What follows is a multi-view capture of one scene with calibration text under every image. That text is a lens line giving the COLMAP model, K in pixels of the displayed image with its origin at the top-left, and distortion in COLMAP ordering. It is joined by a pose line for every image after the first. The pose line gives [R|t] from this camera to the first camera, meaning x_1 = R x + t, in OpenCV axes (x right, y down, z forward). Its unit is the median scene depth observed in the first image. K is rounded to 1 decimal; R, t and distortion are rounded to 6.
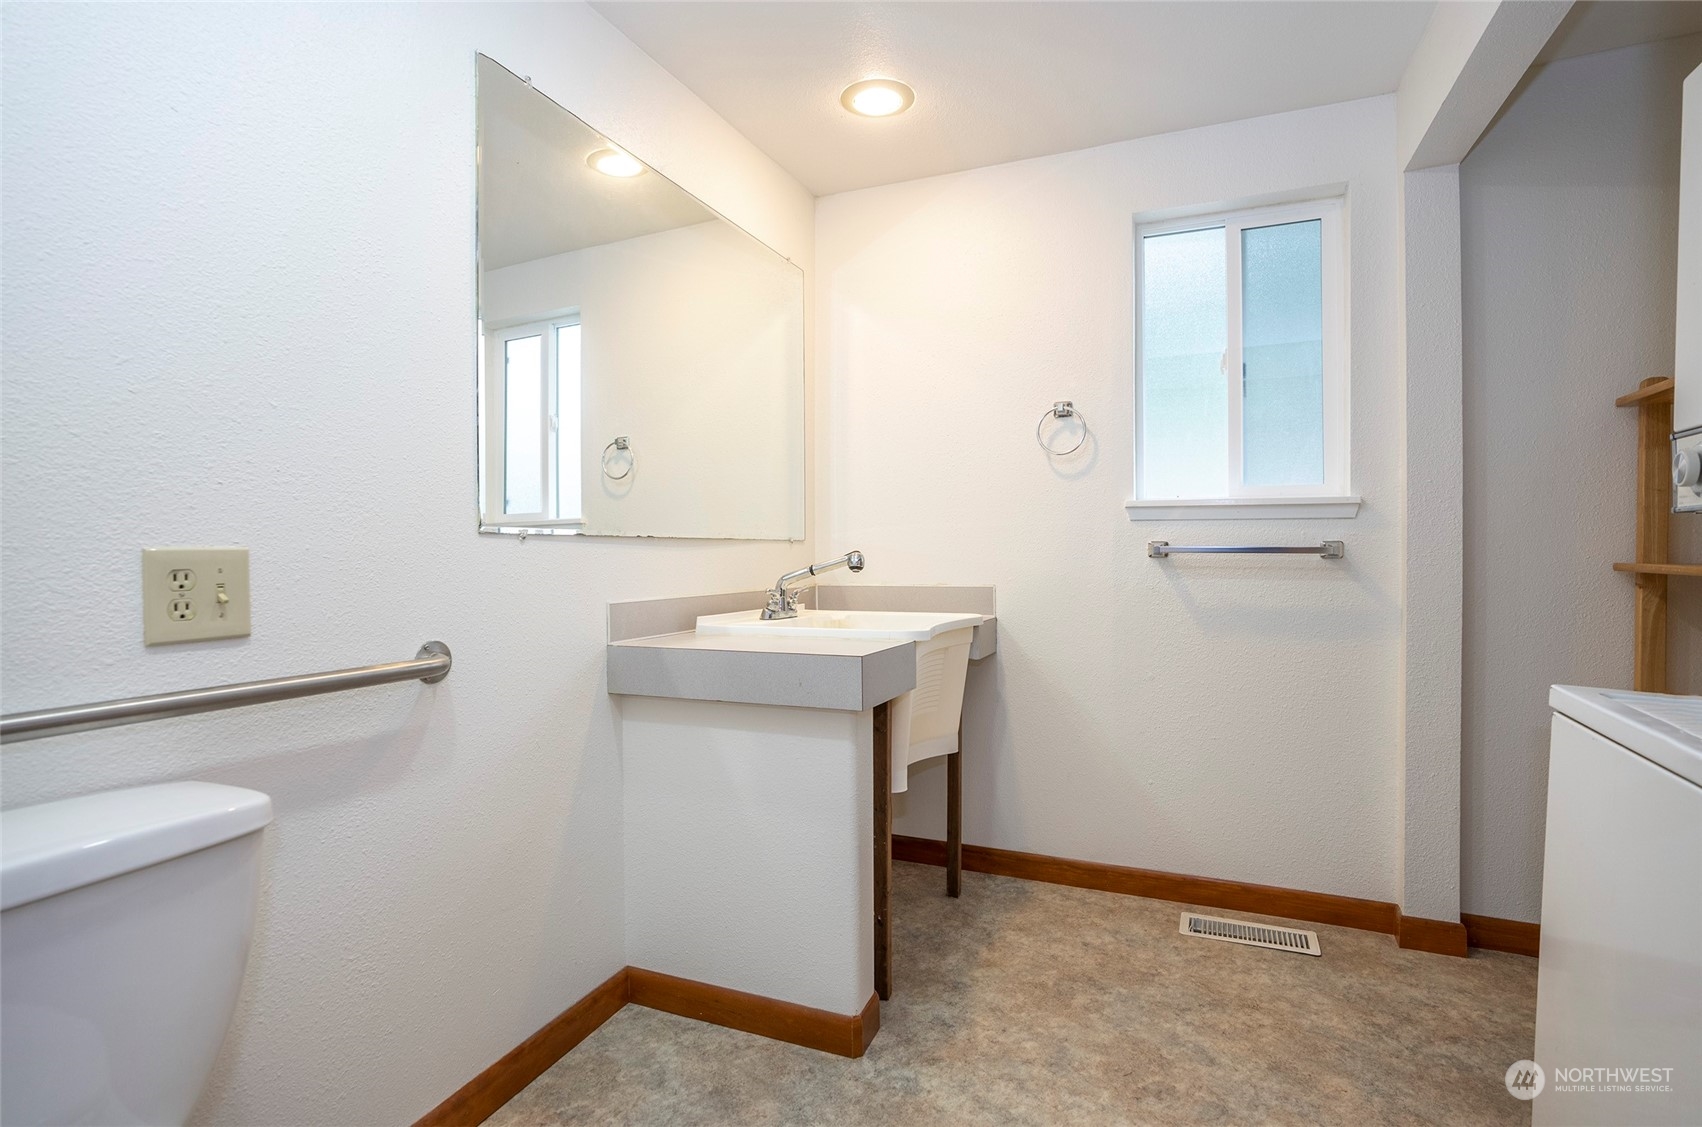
lens RADIAL K [[796.7, 0, 843.0], [0, 796.7, 556.8], [0, 0, 1]] dist [-0.030722, 0.006589]
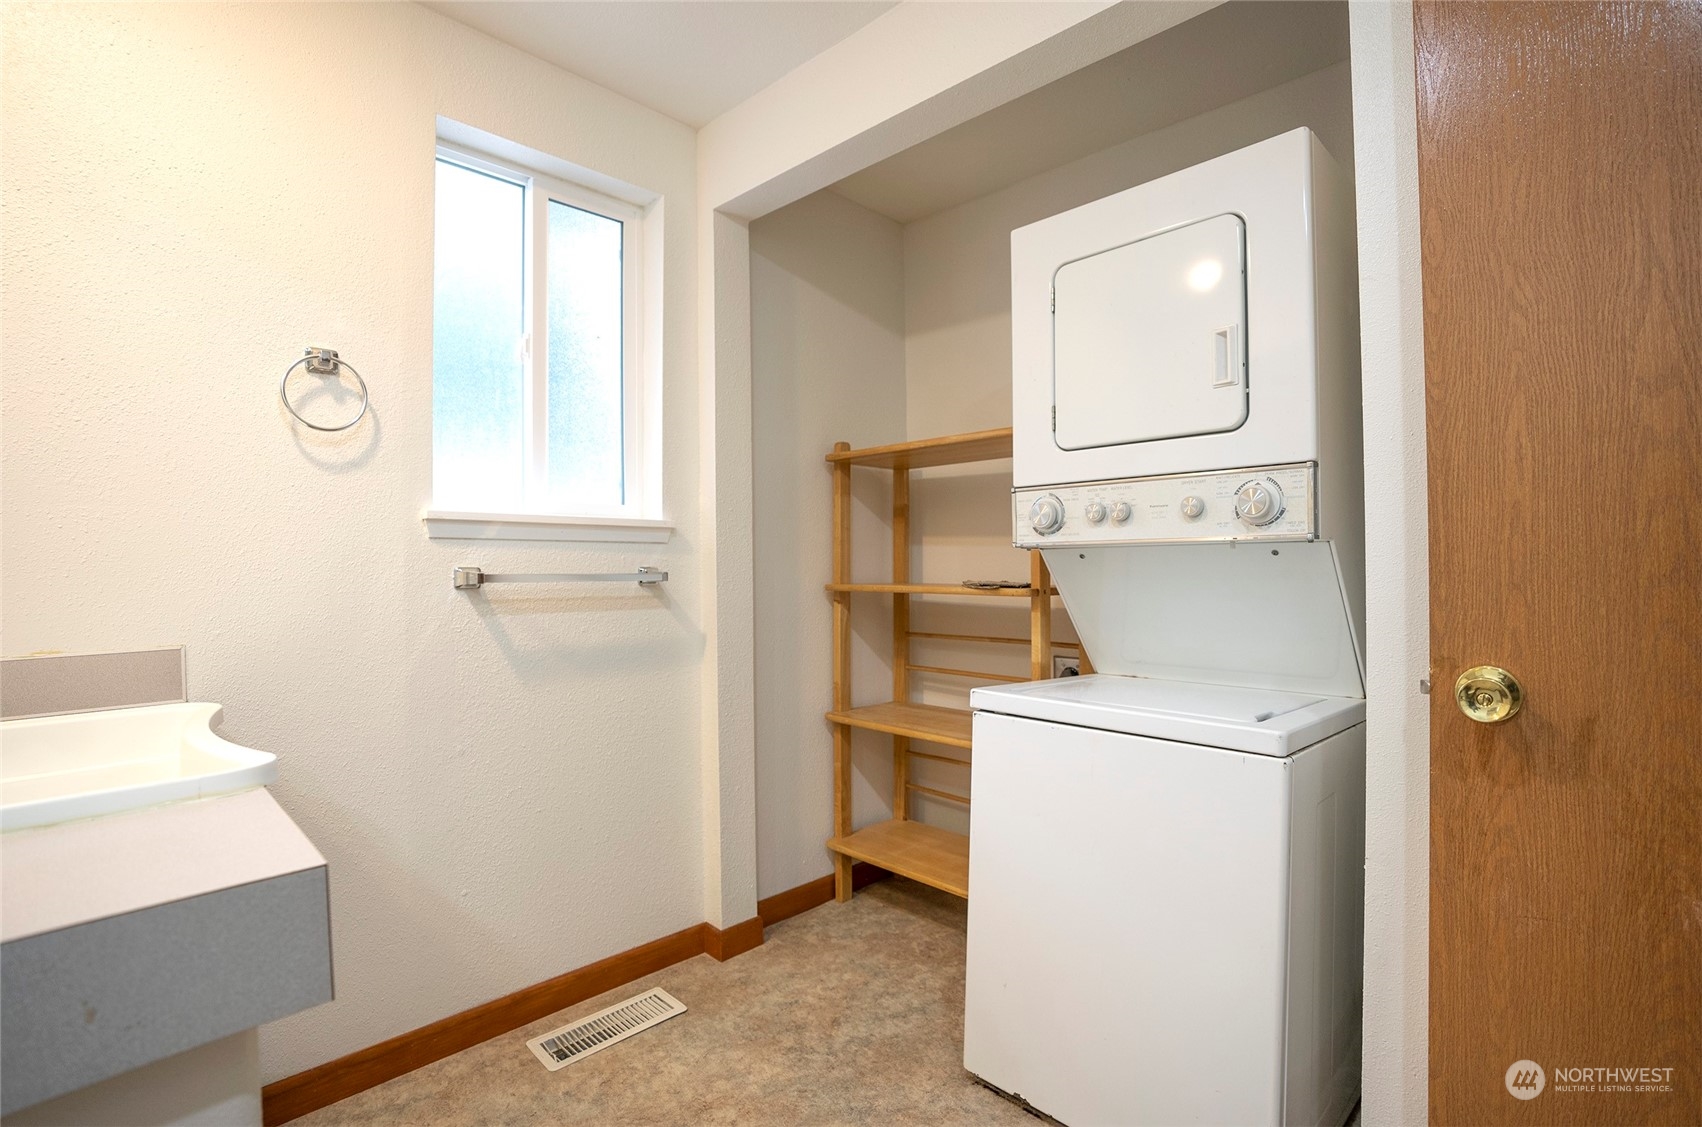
lens RADIAL K [[796.7, 0, 841.1], [0, 796.7, 574.2], [0, 0, 1]] dist [-0.030722, 0.006589]
pose [[0.364722, -0.011095, 0.931050, -0.183952], [0.013691, 0.999885, 0.006552, -0.014765], [-0.931016, 0.010357, 0.364832, 0.442771]]
